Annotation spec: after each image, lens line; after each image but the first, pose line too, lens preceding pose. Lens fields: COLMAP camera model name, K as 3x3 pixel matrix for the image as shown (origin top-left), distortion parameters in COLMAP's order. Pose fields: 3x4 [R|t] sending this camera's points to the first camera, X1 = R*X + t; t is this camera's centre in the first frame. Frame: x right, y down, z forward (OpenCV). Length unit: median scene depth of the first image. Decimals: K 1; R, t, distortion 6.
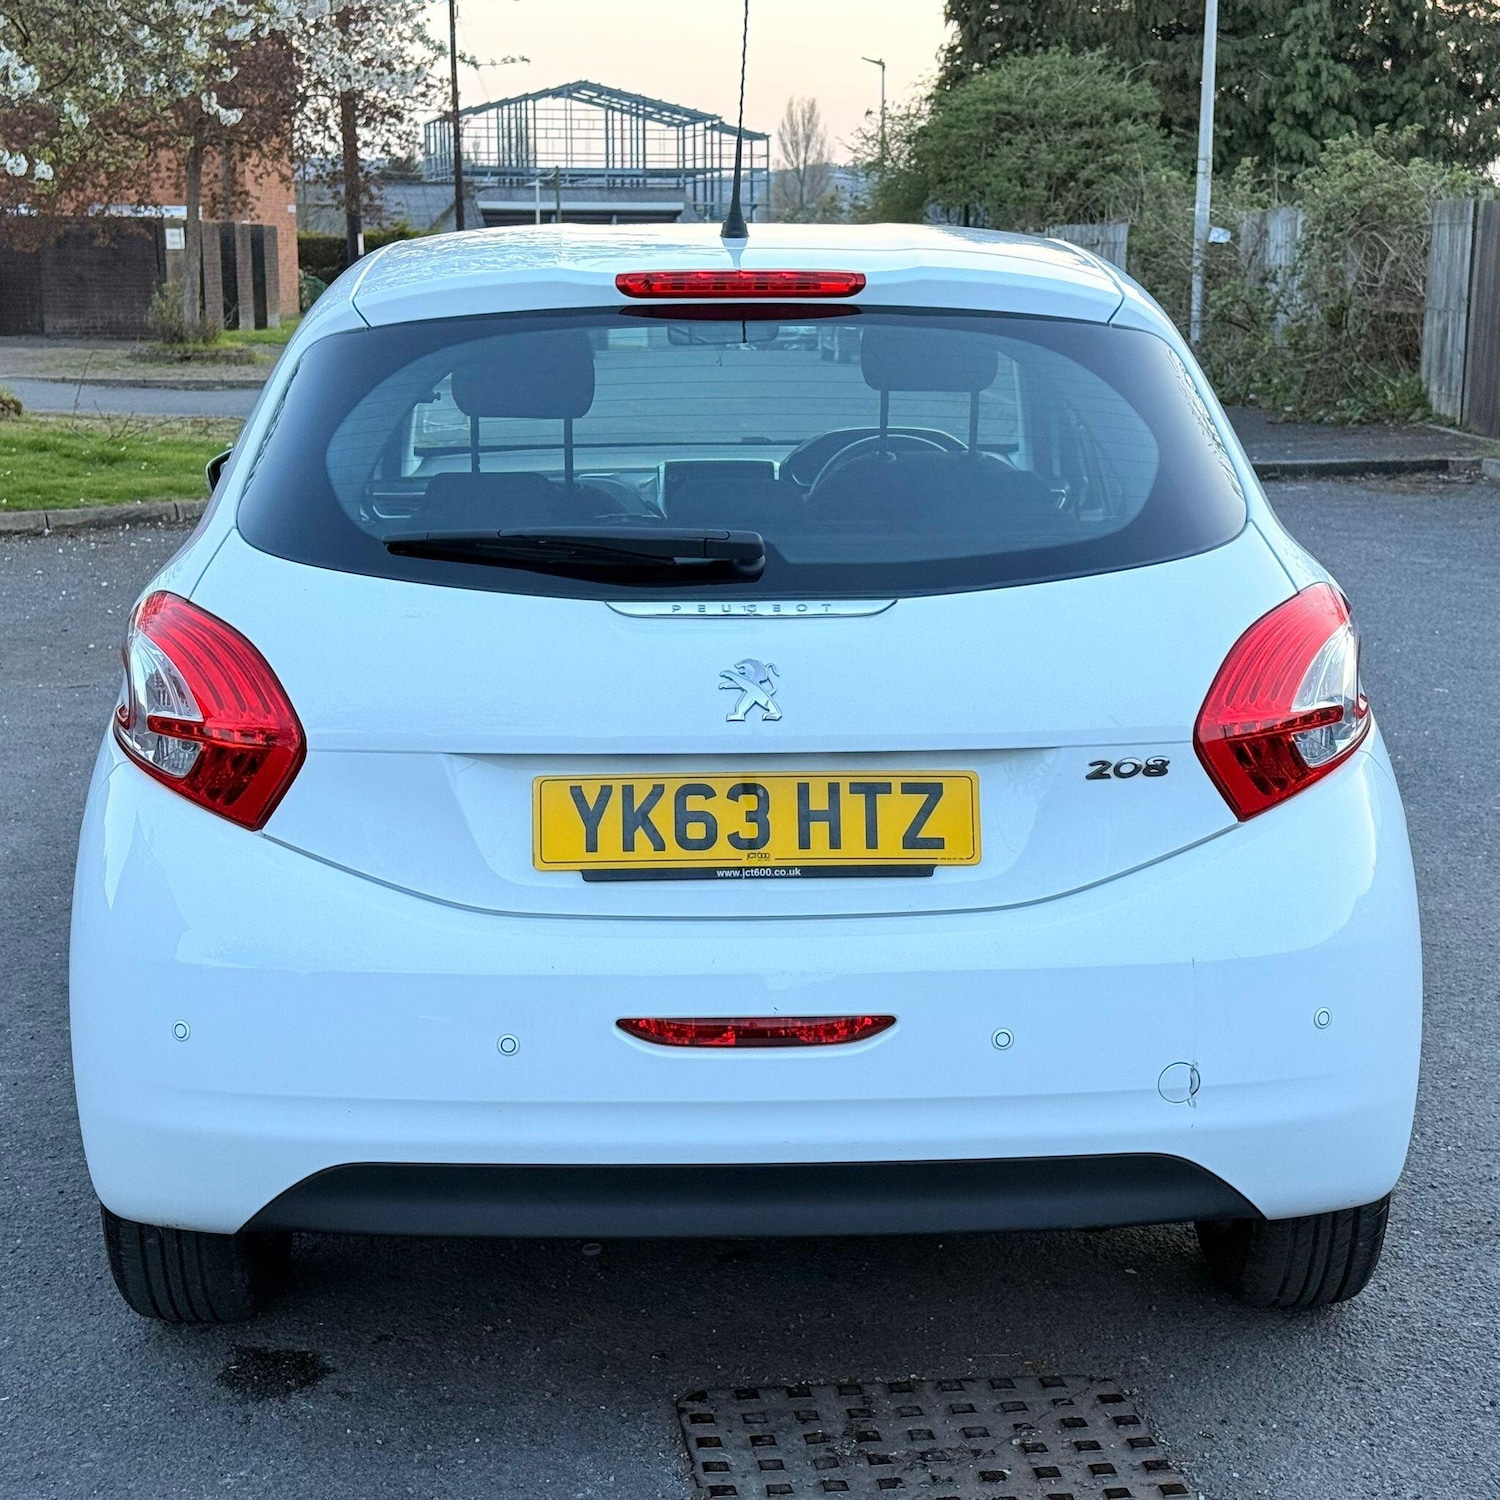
lens RADIAL K [[2859.8, 0, 750.0], [0, 2859.8, 750.0], [0, 0, 1]] dist [0.210696, -0.390327]
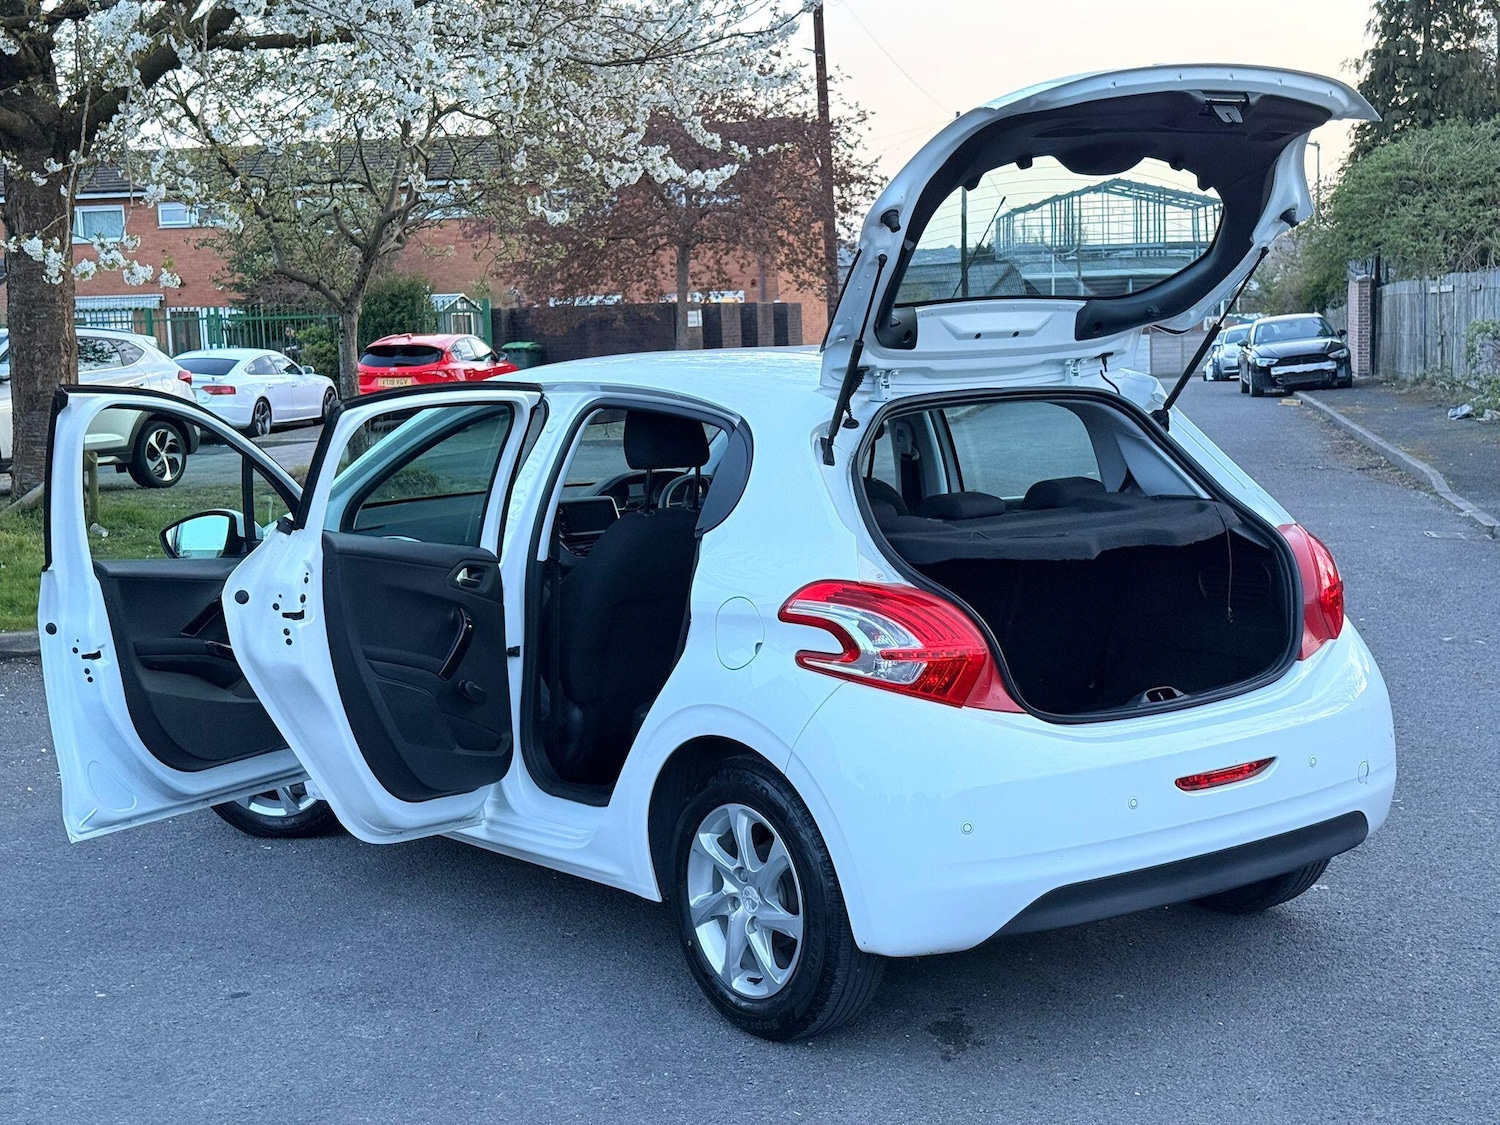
lens RADIAL K [[2126.8, 0, 750.0], [0, 2126.8, 562.5], [0, 0, 1]] dist [0.210326, -0.458145]
pose [[0.971975, -0.008411, -0.234935, 0.035773], [-0.004188, 0.998582, -0.053077, -0.021686], [0.235048, 0.052573, 0.970561, 0.113332]]
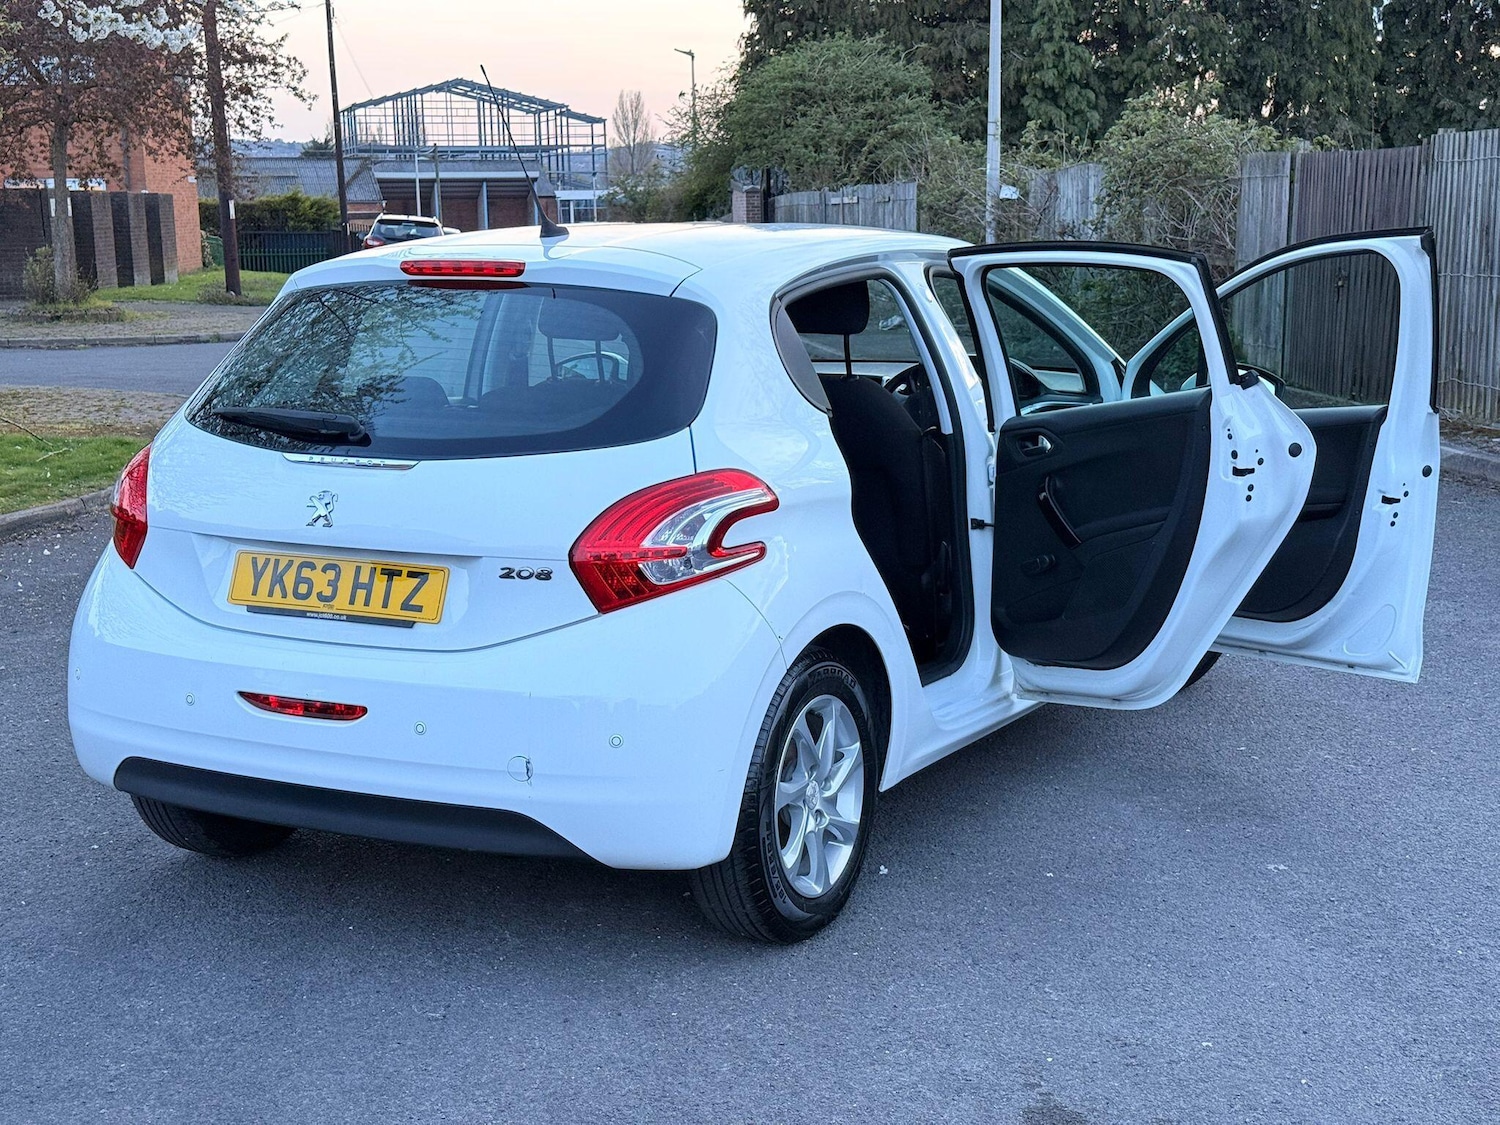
lens RADIAL K [[2126.8, 0, 750.0], [0, 2126.8, 562.5], [0, 0, 1]] dist [0.210326, -0.458145]
pose [[0.997358, -0.027862, 0.067088, 0.005142], [0.028323, 0.999581, -0.005939, -0.025314], [-0.066894, 0.007823, 0.997729, 0.139323]]
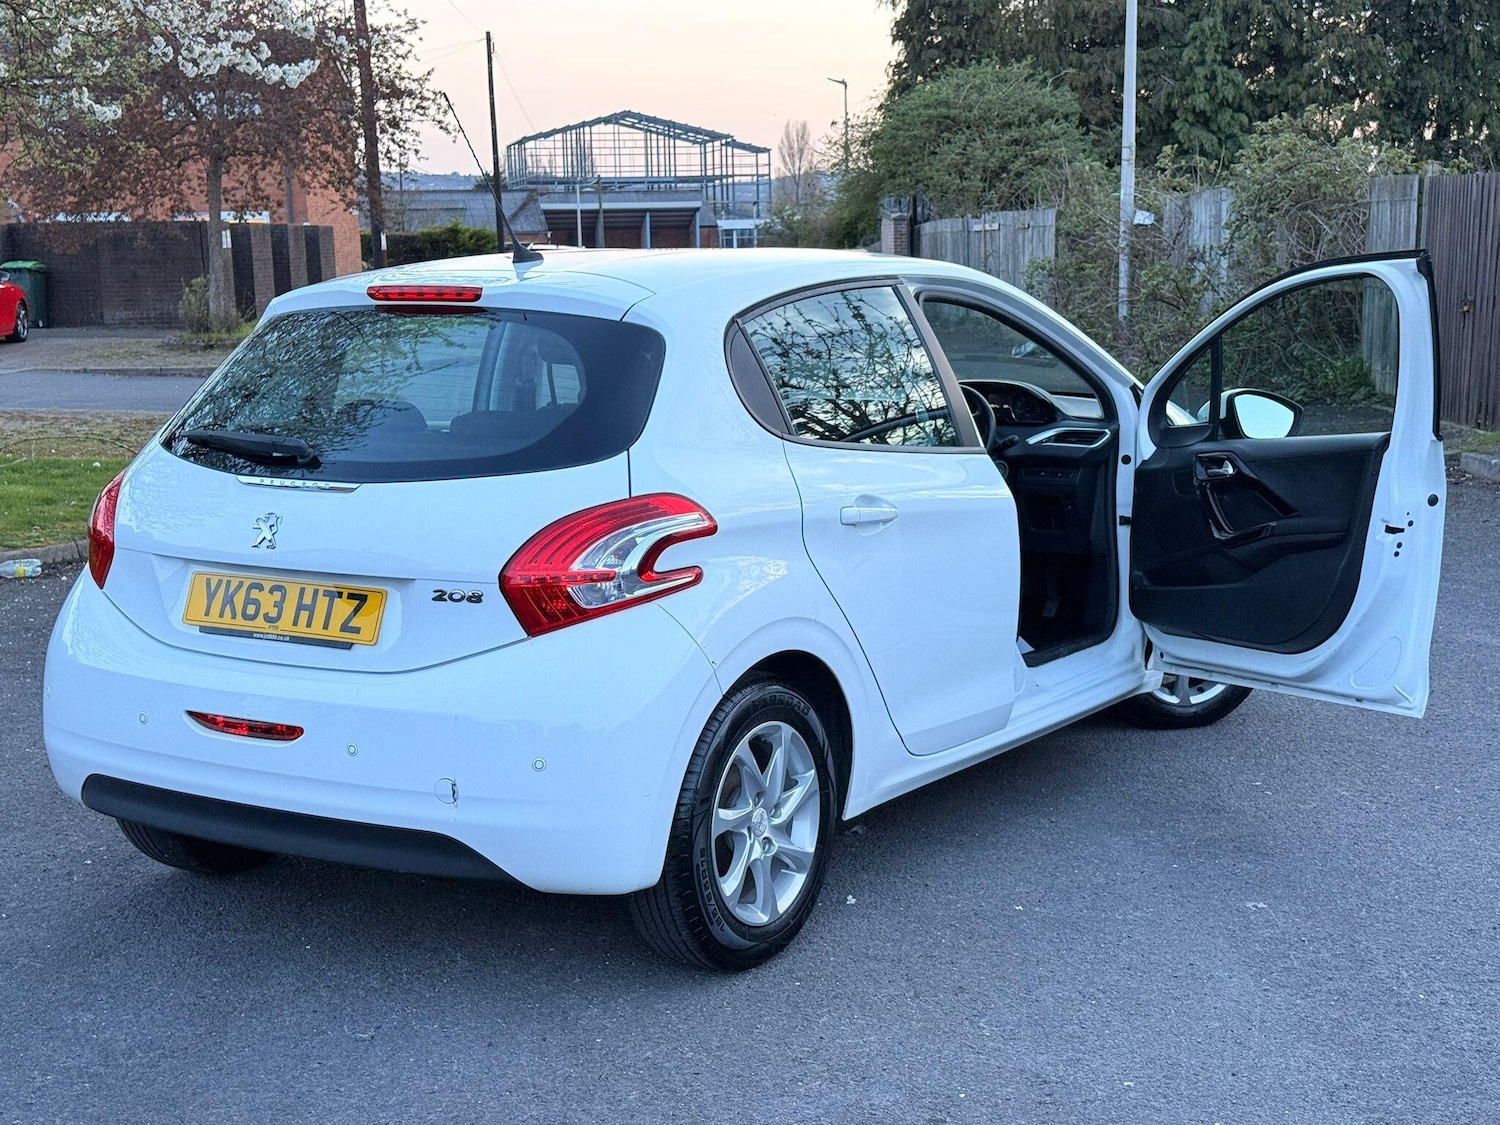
lens RADIAL K [[2126.8, 0, 750.0], [0, 2126.8, 562.5], [0, 0, 1]] dist [0.210326, -0.458145]
pose [[0.999768, -0.019152, -0.009897, 0.015008], [0.018944, 0.999608, -0.020620, -0.024979], [0.010288, 0.020428, 0.999738, 0.139480]]
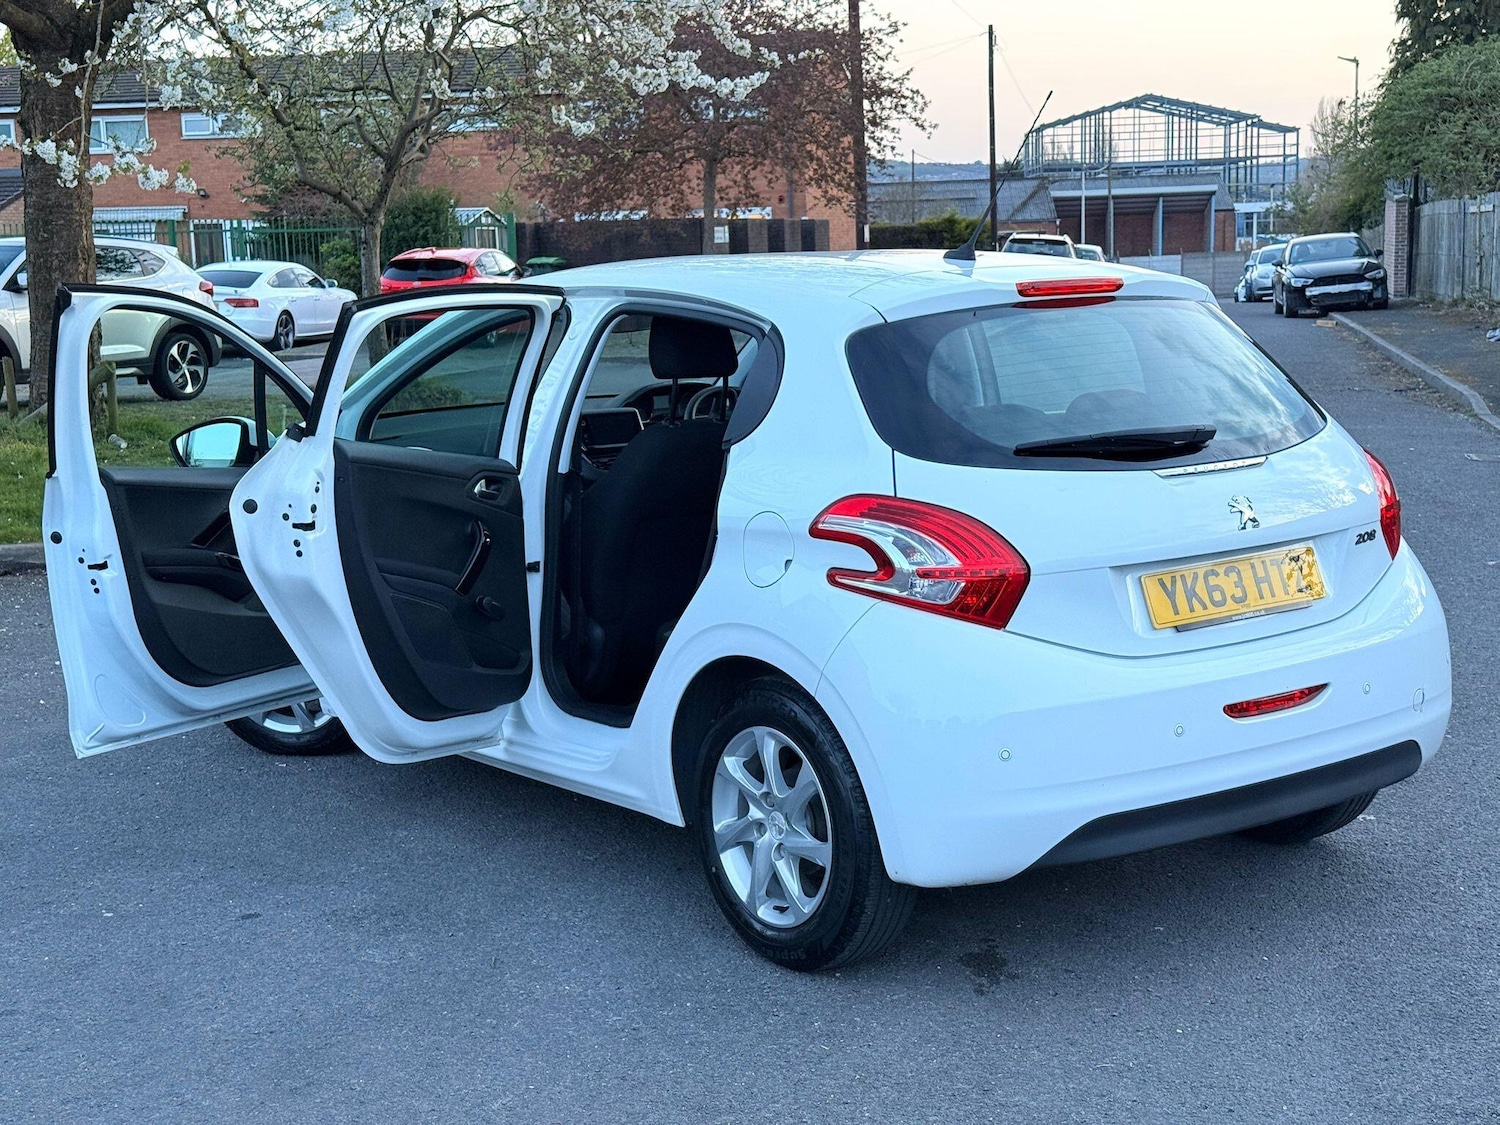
lens RADIAL K [[2126.8, 0, 750.0], [0, 2126.8, 562.5], [0, 0, 1]] dist [0.210326, -0.458145]
pose [[0.969263, 0.009128, -0.245856, 0.034533], [-0.013422, 0.999785, -0.015794, -0.021572], [0.245659, 0.018608, 0.969178, 0.117430]]
